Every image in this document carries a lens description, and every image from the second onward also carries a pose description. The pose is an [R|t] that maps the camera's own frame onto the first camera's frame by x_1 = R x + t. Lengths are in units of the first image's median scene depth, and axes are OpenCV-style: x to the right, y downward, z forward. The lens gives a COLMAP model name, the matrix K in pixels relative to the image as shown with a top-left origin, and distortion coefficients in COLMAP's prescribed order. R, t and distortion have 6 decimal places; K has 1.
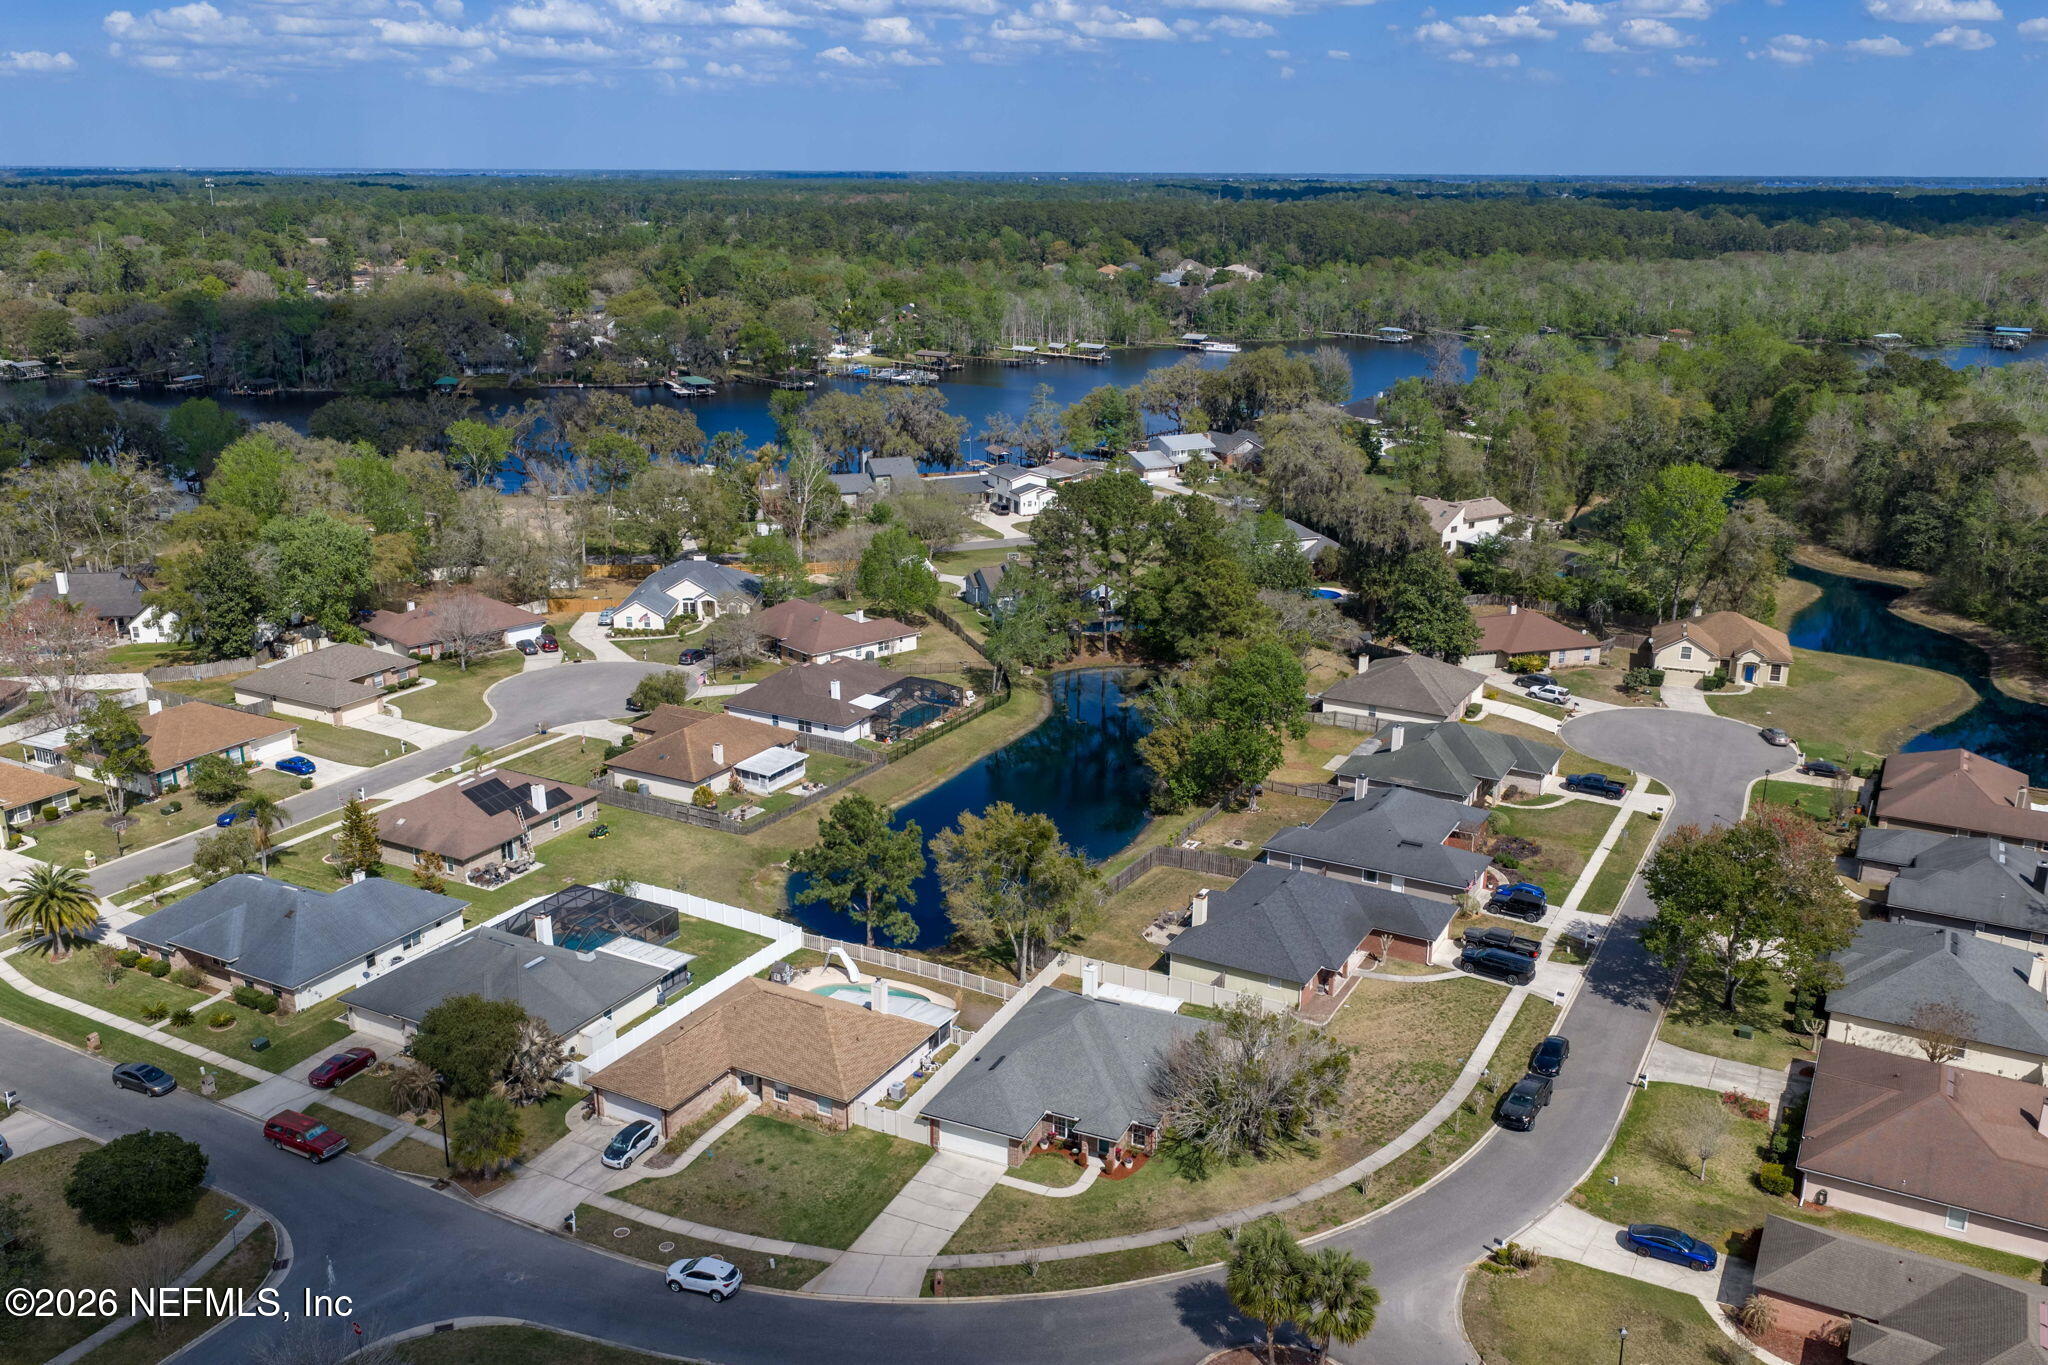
lens RADIAL K [[1699.3, 0, 1028.8], [0, 1699.3, 701.9], [0, 0, 1]] dist [0.020601, -0.028447]
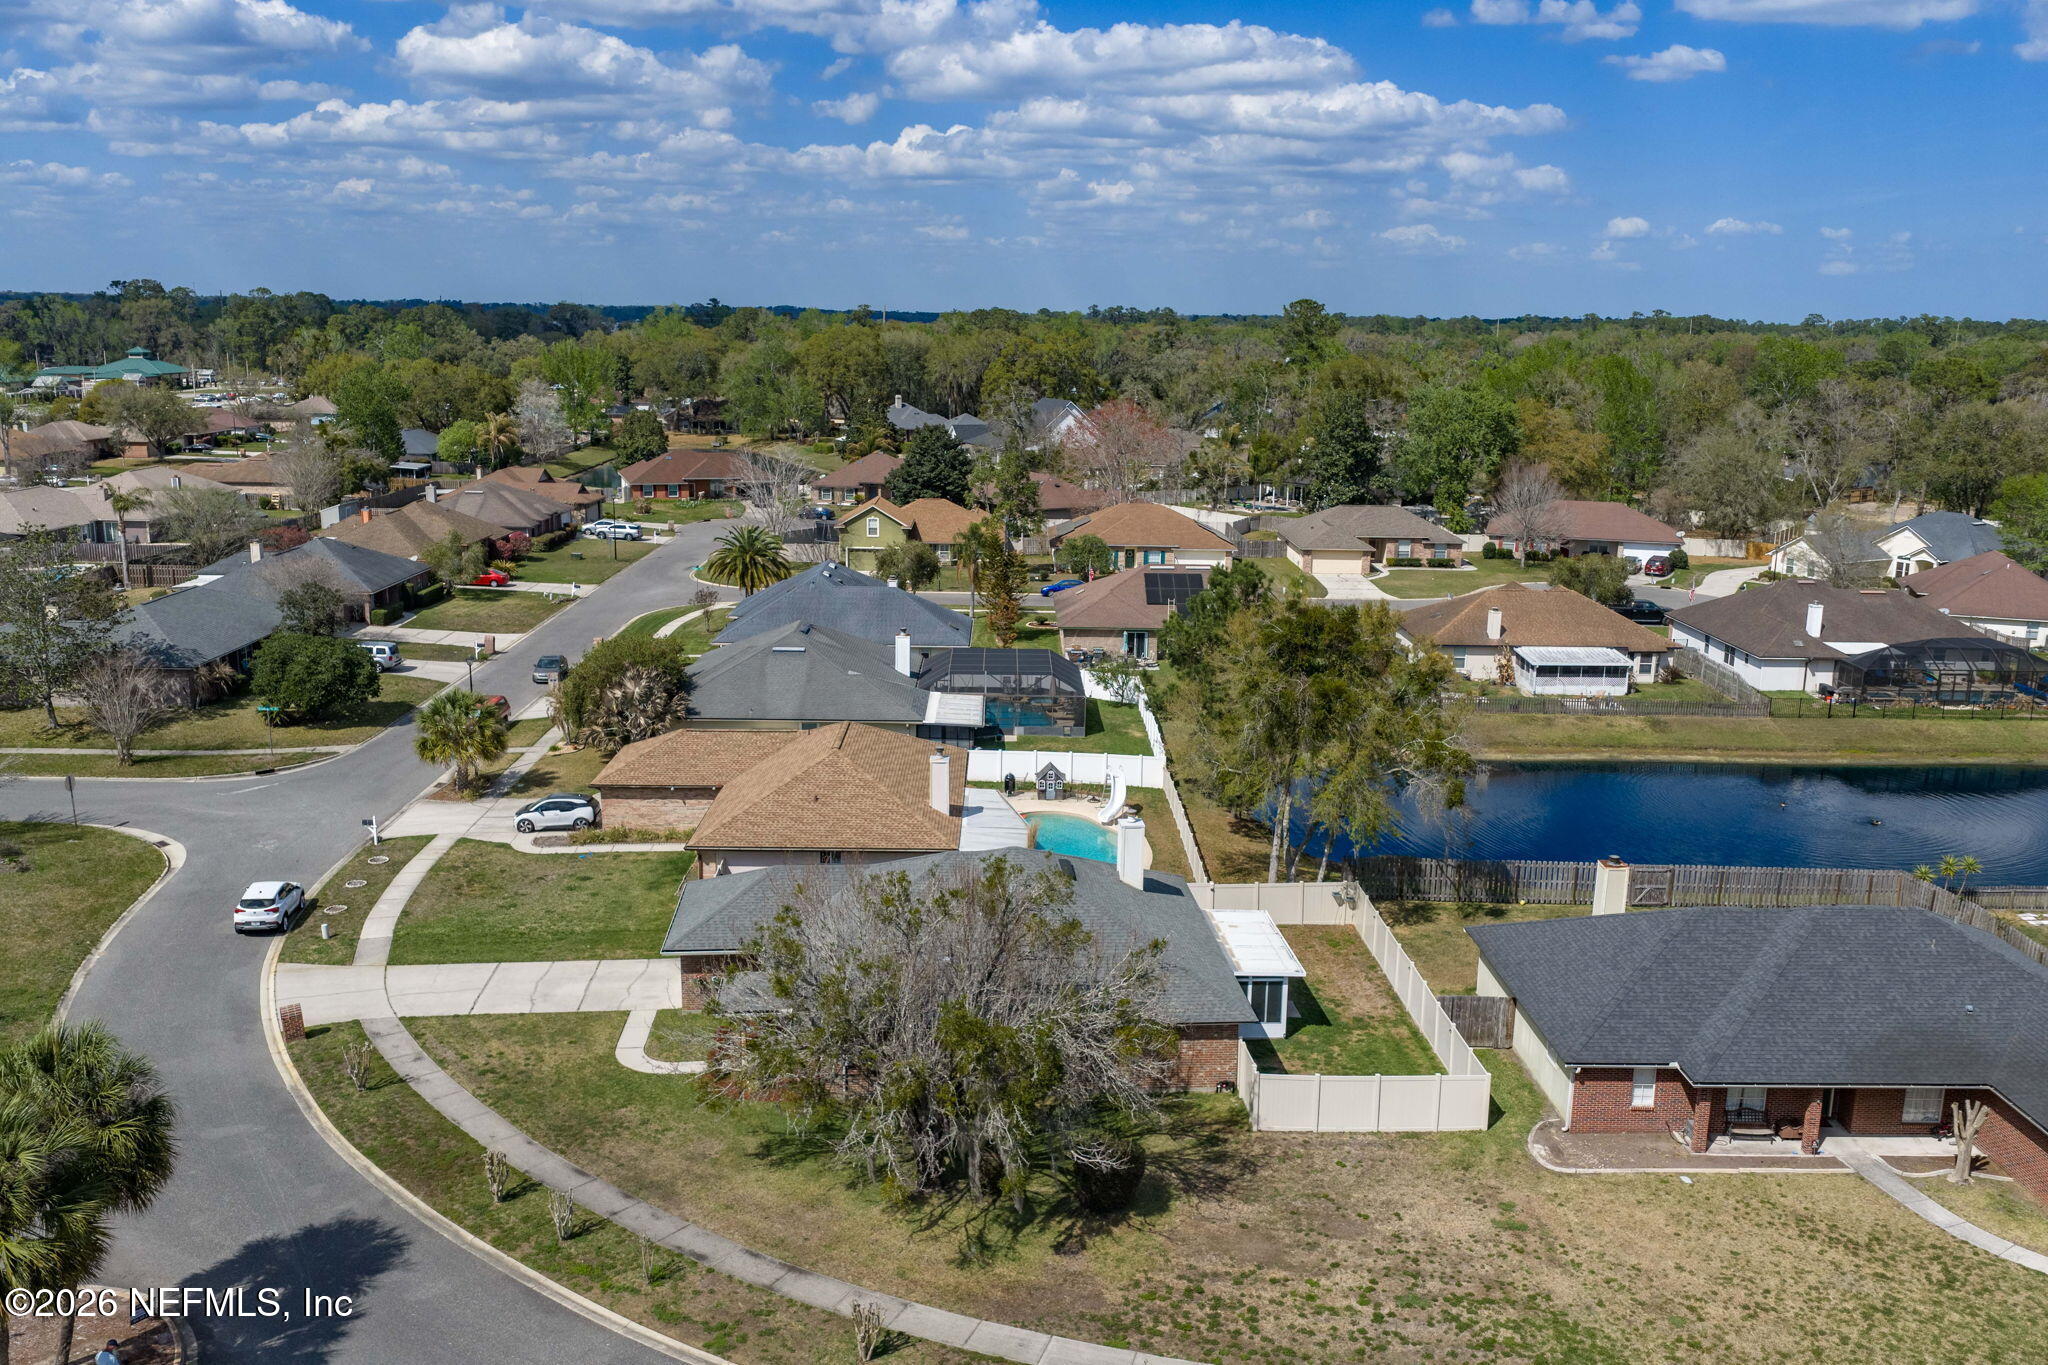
lens RADIAL K [[1699.3, 0, 1029.2], [0, 1699.3, 693.7], [0, 0, 1]] dist [0.020601, -0.028447]
pose [[0.488731, 0.191463, -0.851166, 0.396844], [-0.272690, 0.960265, 0.059429, 0.085570], [0.828723, 0.203060, 0.521521, 0.614482]]
